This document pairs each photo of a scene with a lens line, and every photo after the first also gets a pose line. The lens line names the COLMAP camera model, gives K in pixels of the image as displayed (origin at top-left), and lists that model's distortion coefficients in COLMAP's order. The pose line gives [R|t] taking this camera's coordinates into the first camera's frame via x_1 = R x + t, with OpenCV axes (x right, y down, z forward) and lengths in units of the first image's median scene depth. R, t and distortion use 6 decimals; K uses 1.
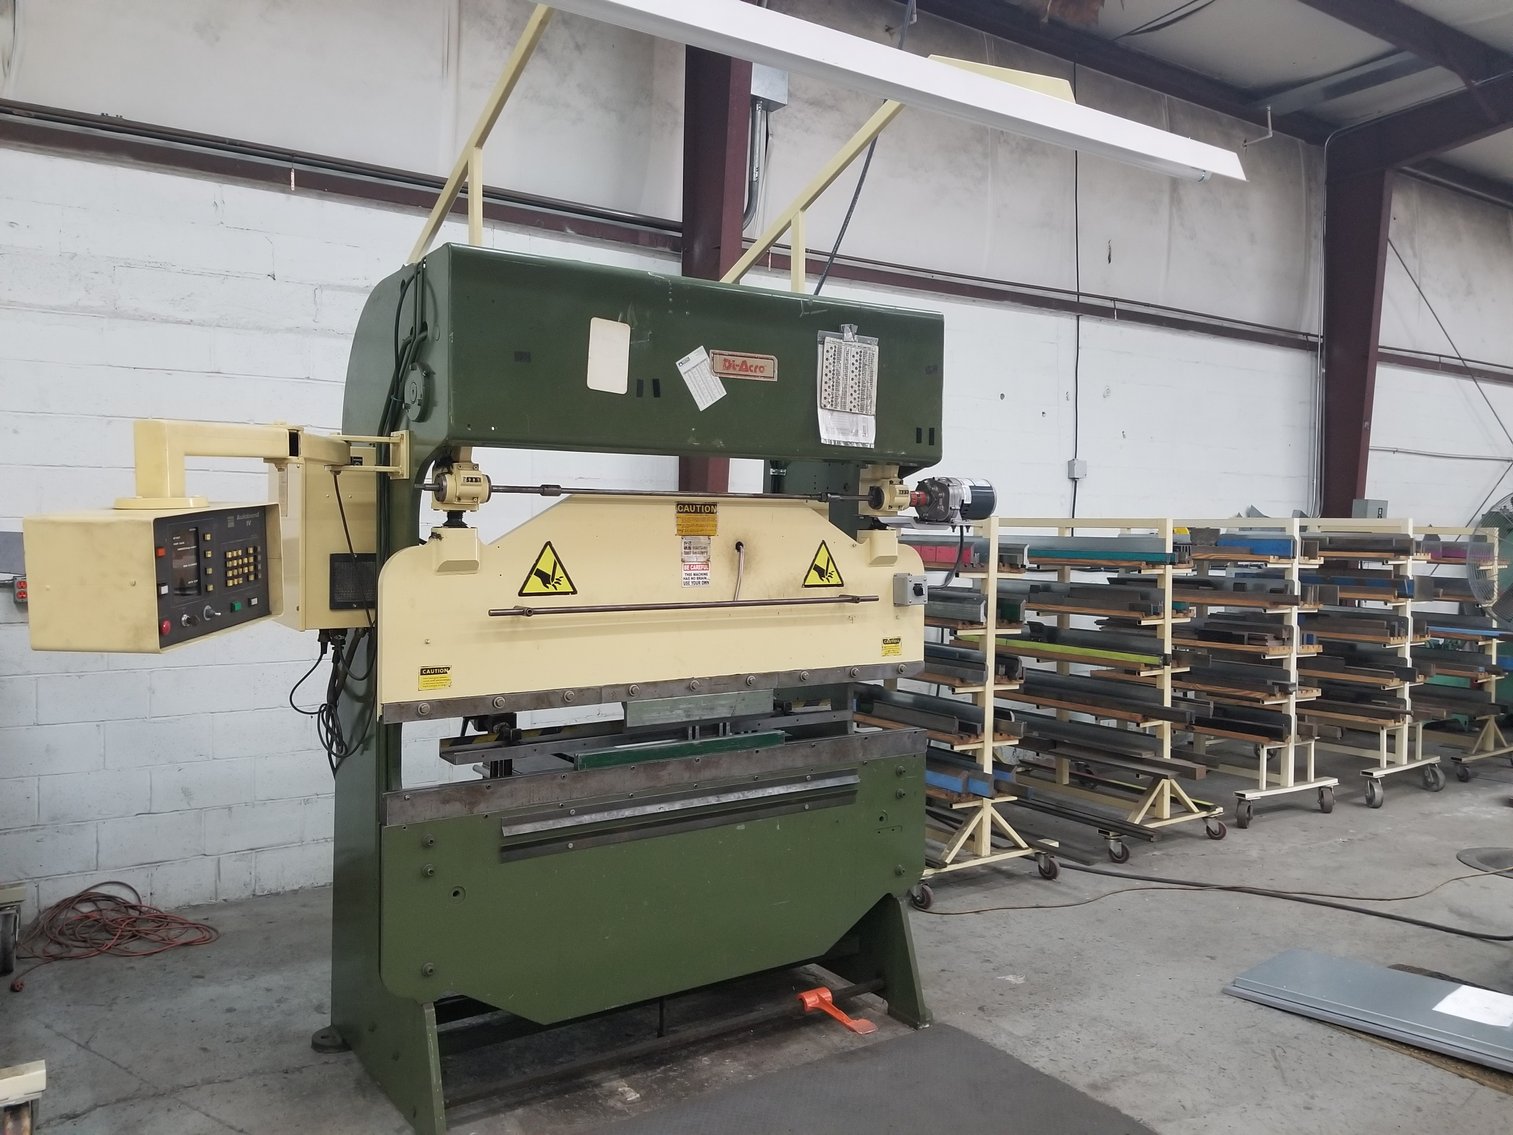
lens RADIAL K [[1202.9, 0, 746.9], [0, 1202.9, 560.6], [0, 0, 1]] dist [0.042707, -0.065864]
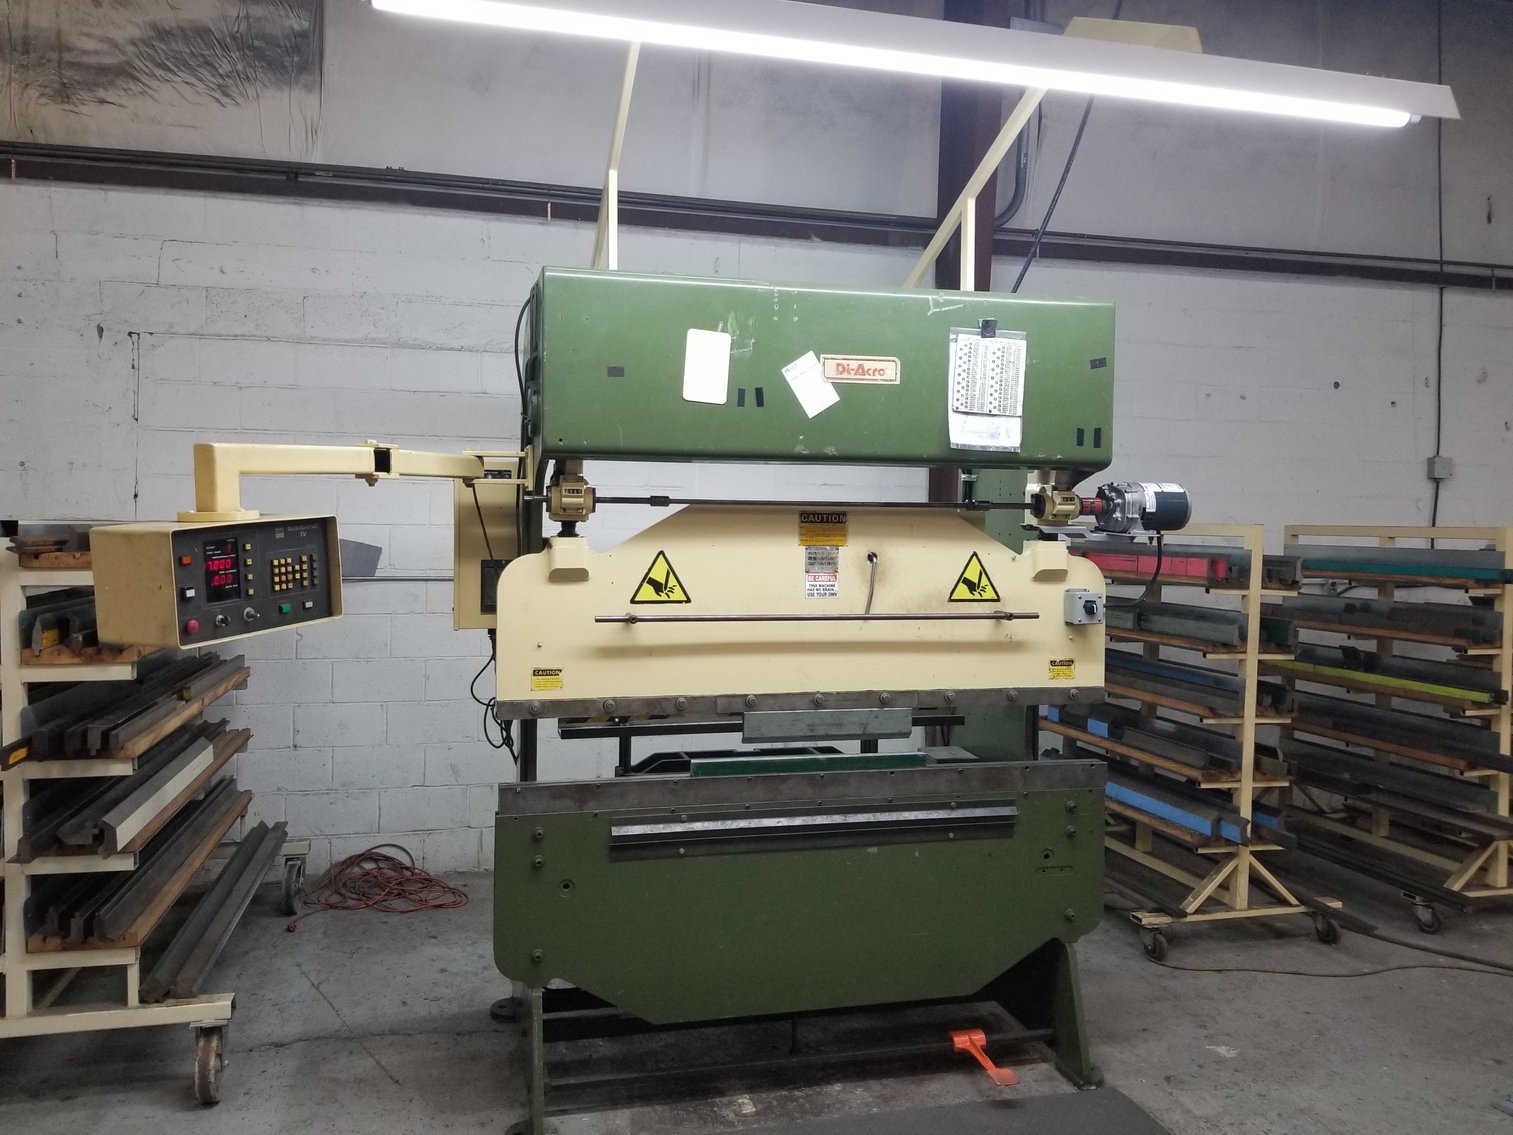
lens RADIAL K [[1202.9, 0, 746.1], [0, 1202.9, 568.4], [0, 0, 1]] dist [0.042707, -0.065864]
pose [[0.939856, 0.015741, -0.341208, 0.212831], [-0.014285, 0.999875, 0.006779, -0.007575], [0.341272, -0.001497, 0.939963, 0.059457]]
